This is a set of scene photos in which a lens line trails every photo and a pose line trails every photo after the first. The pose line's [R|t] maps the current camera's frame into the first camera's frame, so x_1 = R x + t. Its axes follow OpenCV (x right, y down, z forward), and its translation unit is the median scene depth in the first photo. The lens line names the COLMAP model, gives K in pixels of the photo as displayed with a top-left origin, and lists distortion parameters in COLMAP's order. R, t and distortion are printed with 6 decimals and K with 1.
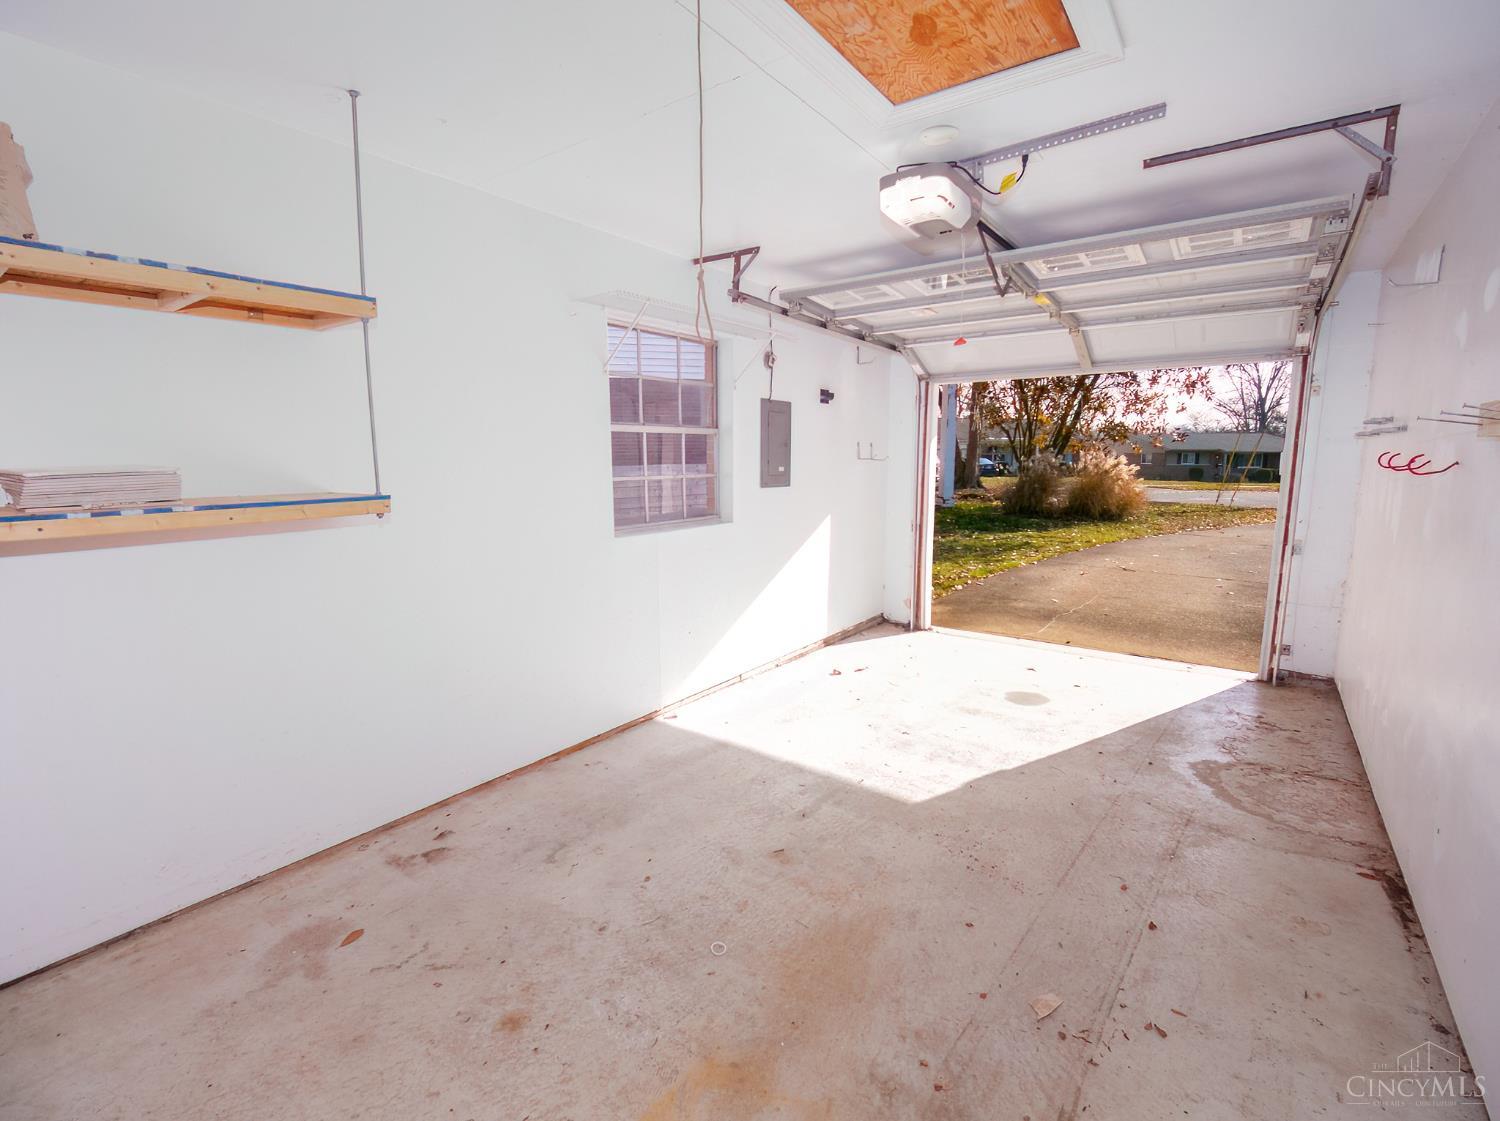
lens RADIAL K [[687.5, 0, 751.5], [0, 687.5, 558.3], [0, 0, 1]] dist [-0.003825, -0.000576]
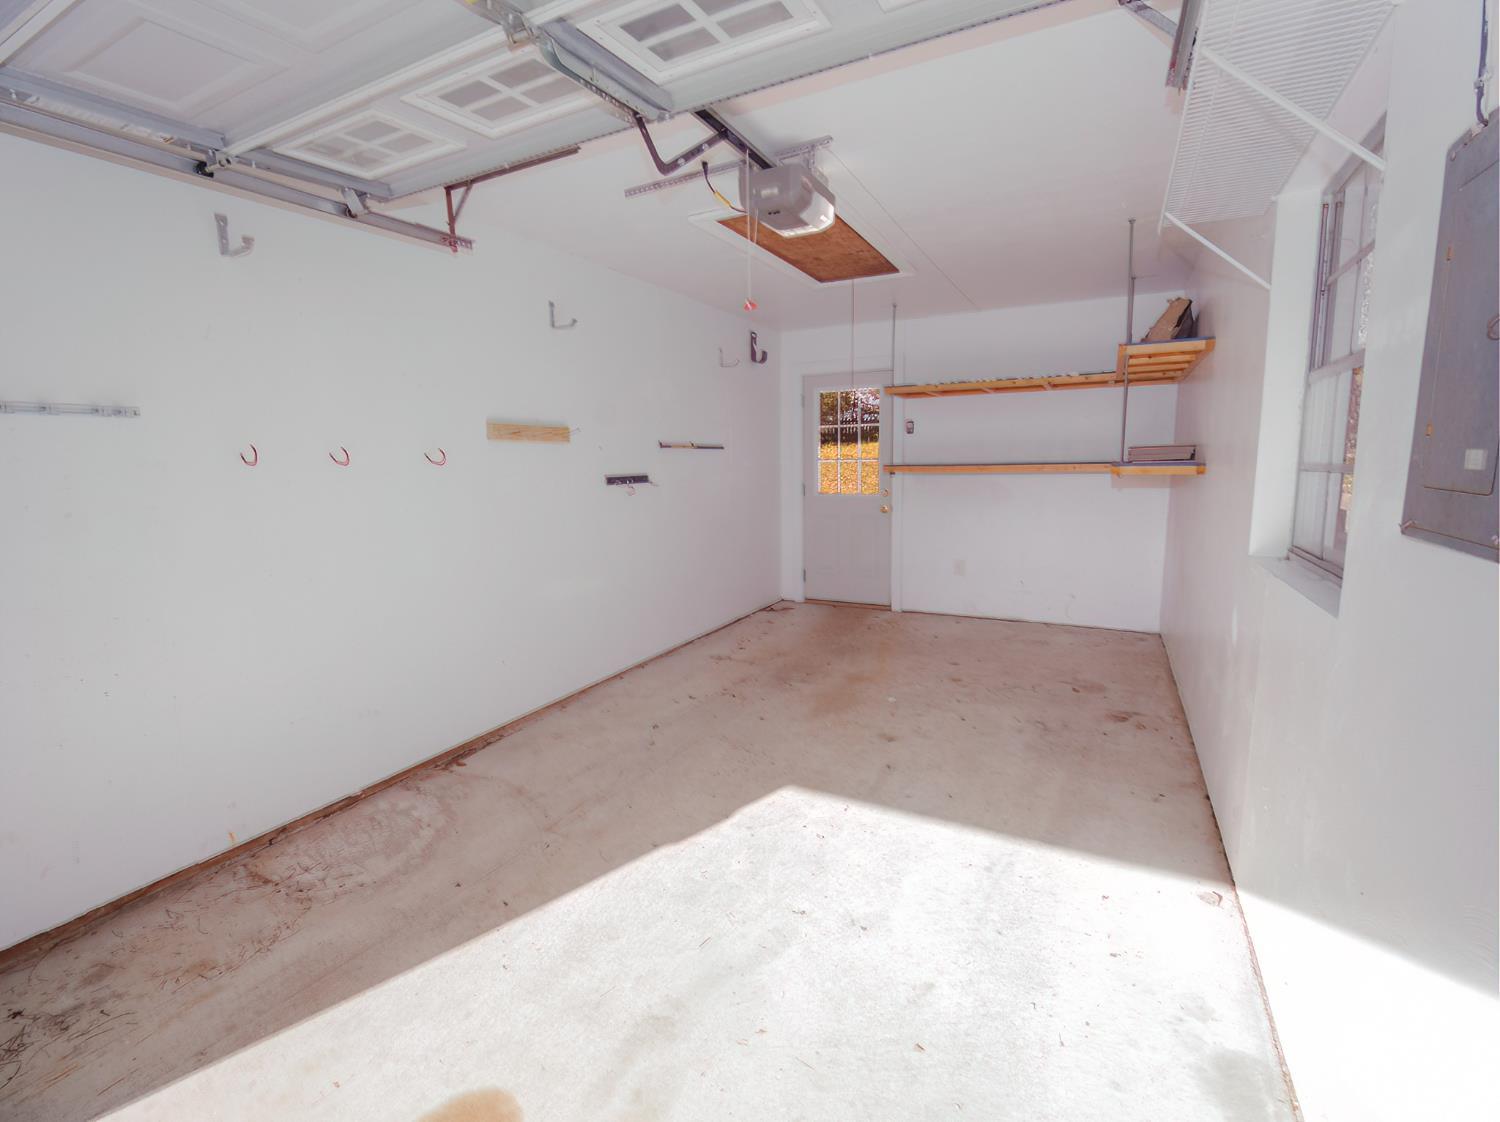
lens RADIAL K [[687.5, 0, 746.5], [0, 687.5, 559.2], [0, 0, 1]] dist [-0.003825, -0.000576]
pose [[-0.988980, 0.043413, -0.141543, 0.489088], [0.001411, 0.958762, 0.284206, -0.289884], [0.148044, 0.280874, -0.948258, 2.125722]]
